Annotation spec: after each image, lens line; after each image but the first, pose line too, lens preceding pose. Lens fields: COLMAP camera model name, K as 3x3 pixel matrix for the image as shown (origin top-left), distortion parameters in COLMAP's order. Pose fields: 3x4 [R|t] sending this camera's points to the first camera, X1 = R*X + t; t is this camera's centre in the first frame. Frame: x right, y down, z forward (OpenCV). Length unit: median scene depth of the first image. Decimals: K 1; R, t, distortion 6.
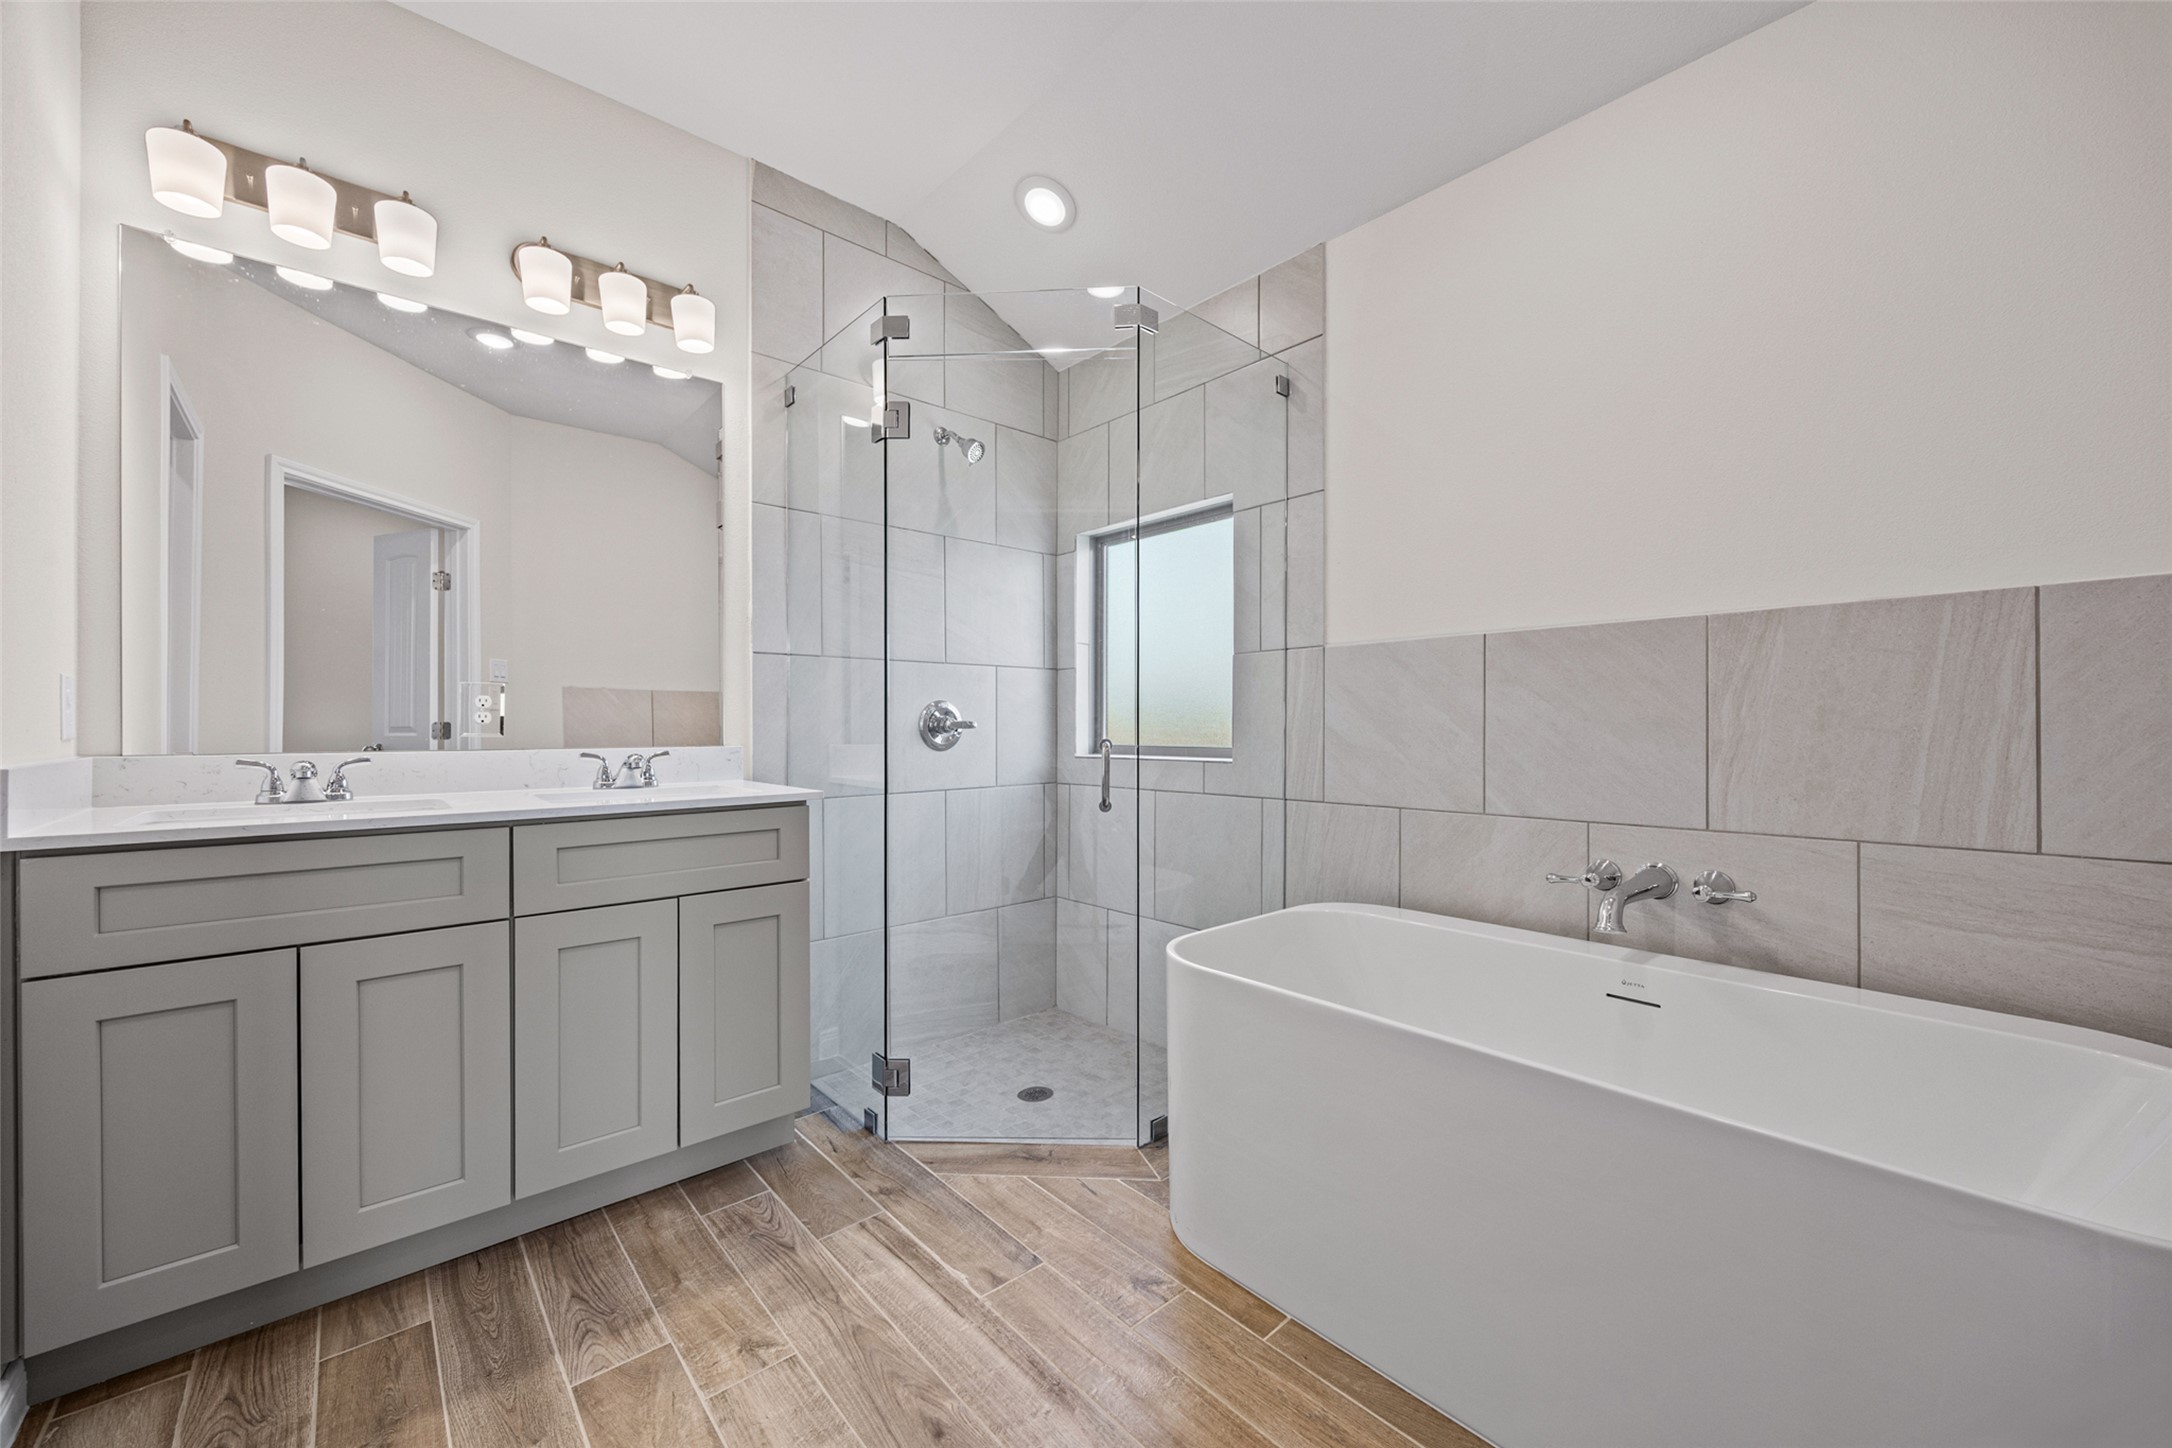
lens RADIAL K [[837.6, 0, 1095.2], [0, 837.6, 728.3], [0, 0, 1]] dist [-0.006748, 0.000644]
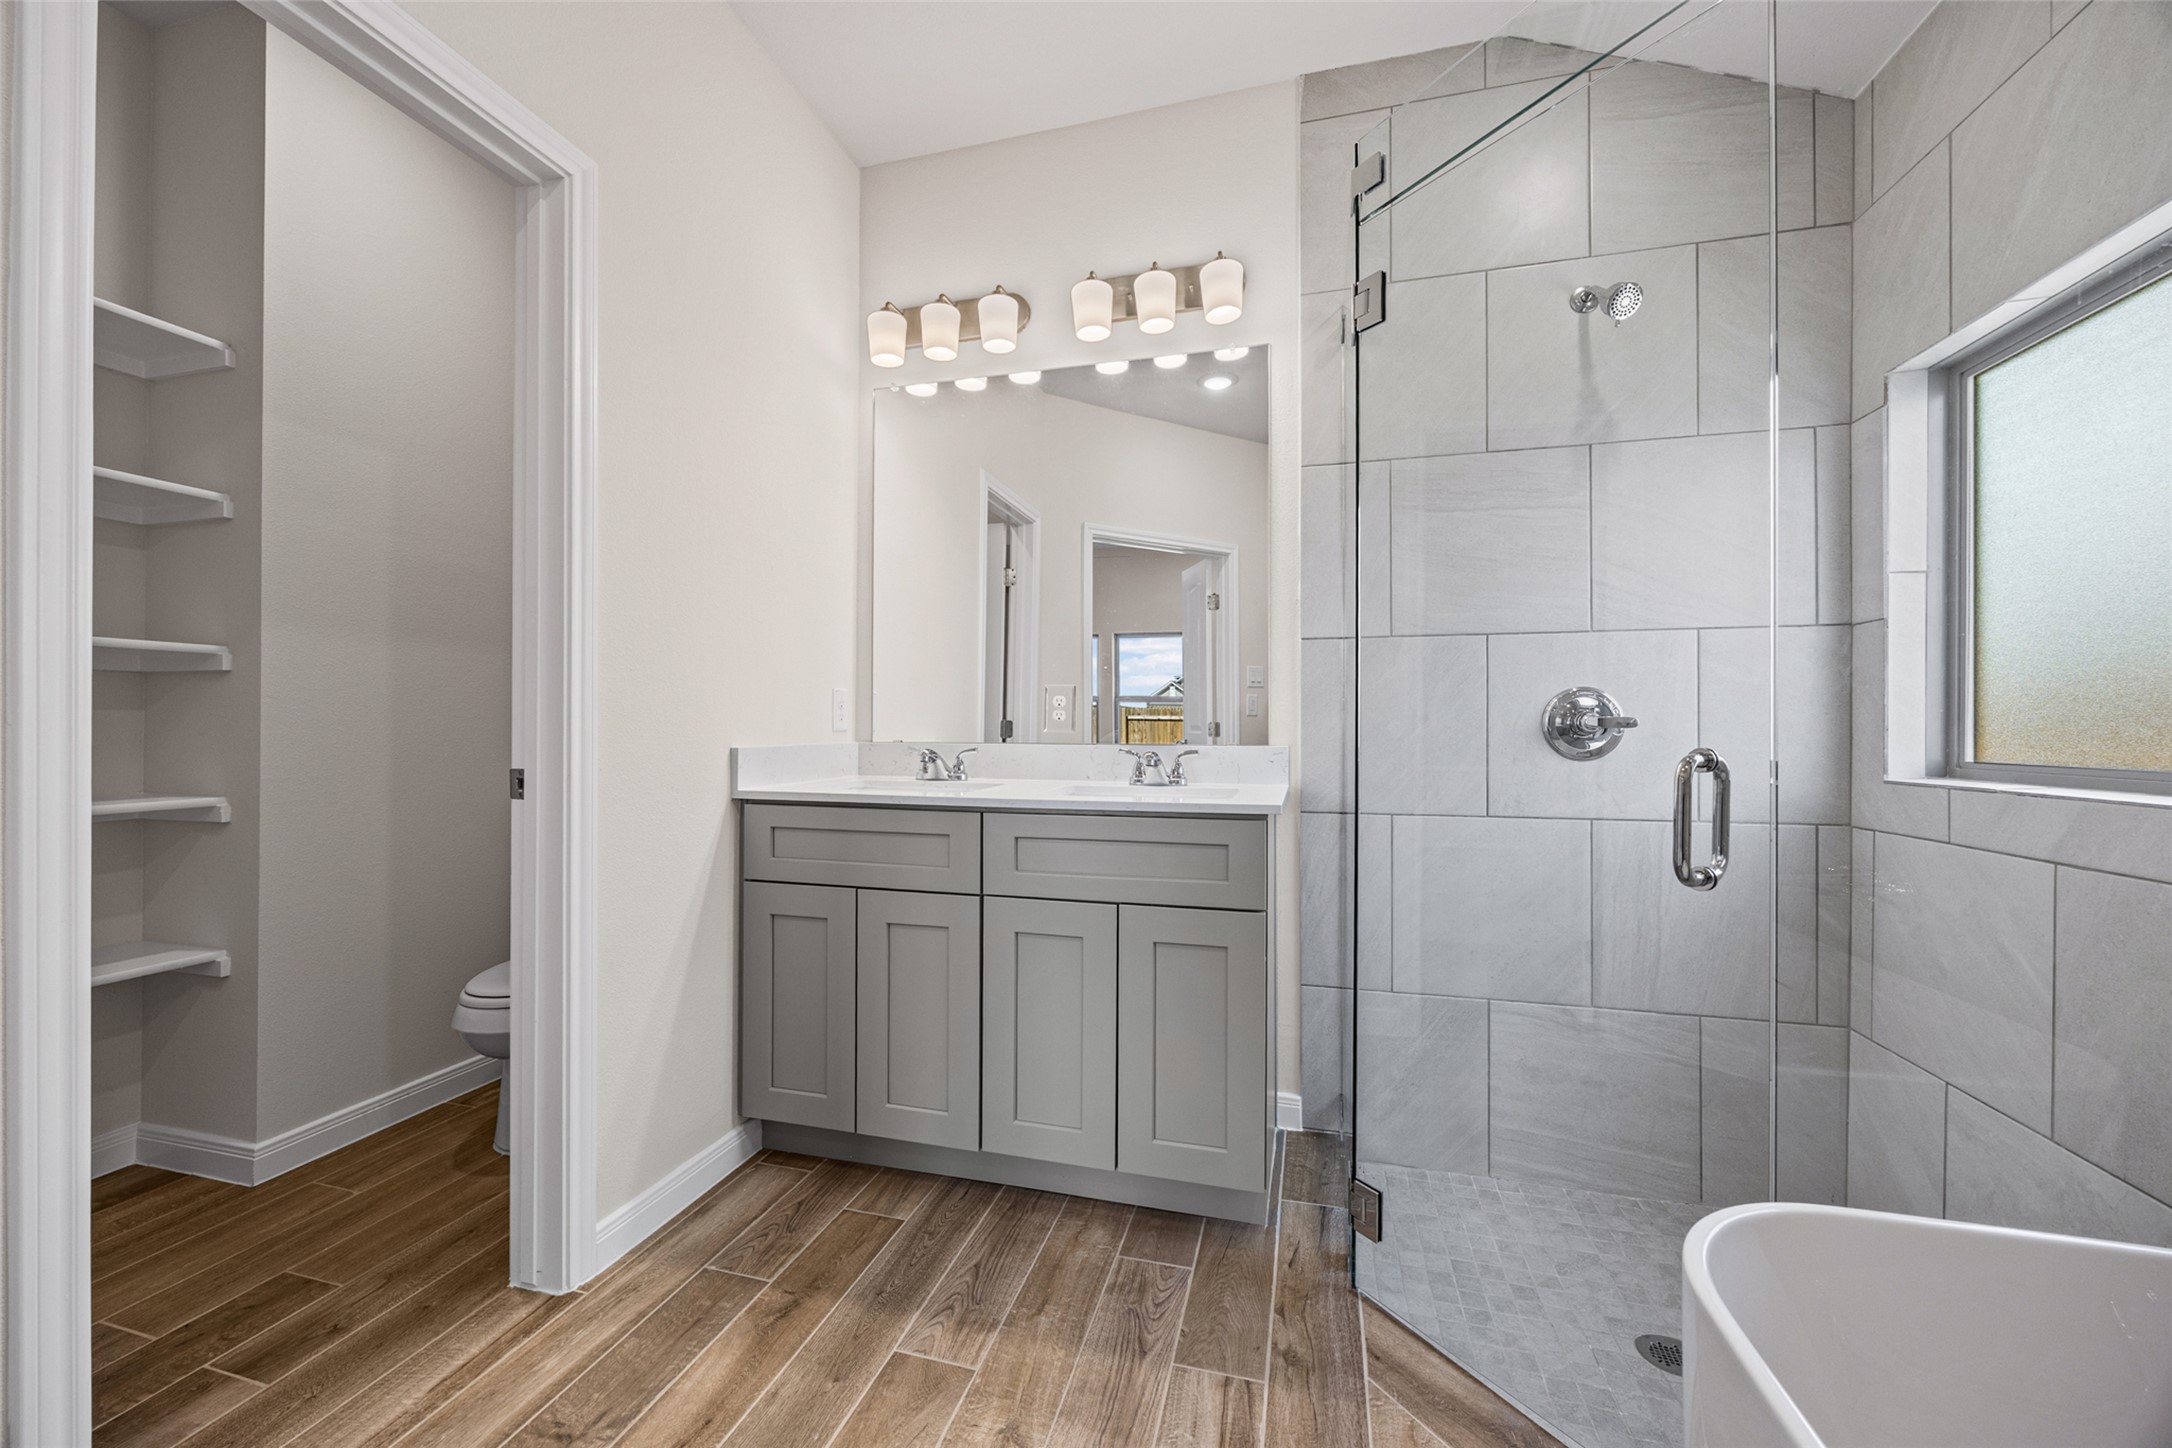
lens RADIAL K [[837.6, 0, 1083.6], [0, 837.6, 723.9], [0, 0, 1]] dist [-0.006748, 0.000644]
pose [[0.525410, -0.000326, -0.850849, 0.256702], [-0.006953, 0.999965, -0.004677, 0.003950], [0.850821, 0.008373, 0.525389, 0.425341]]
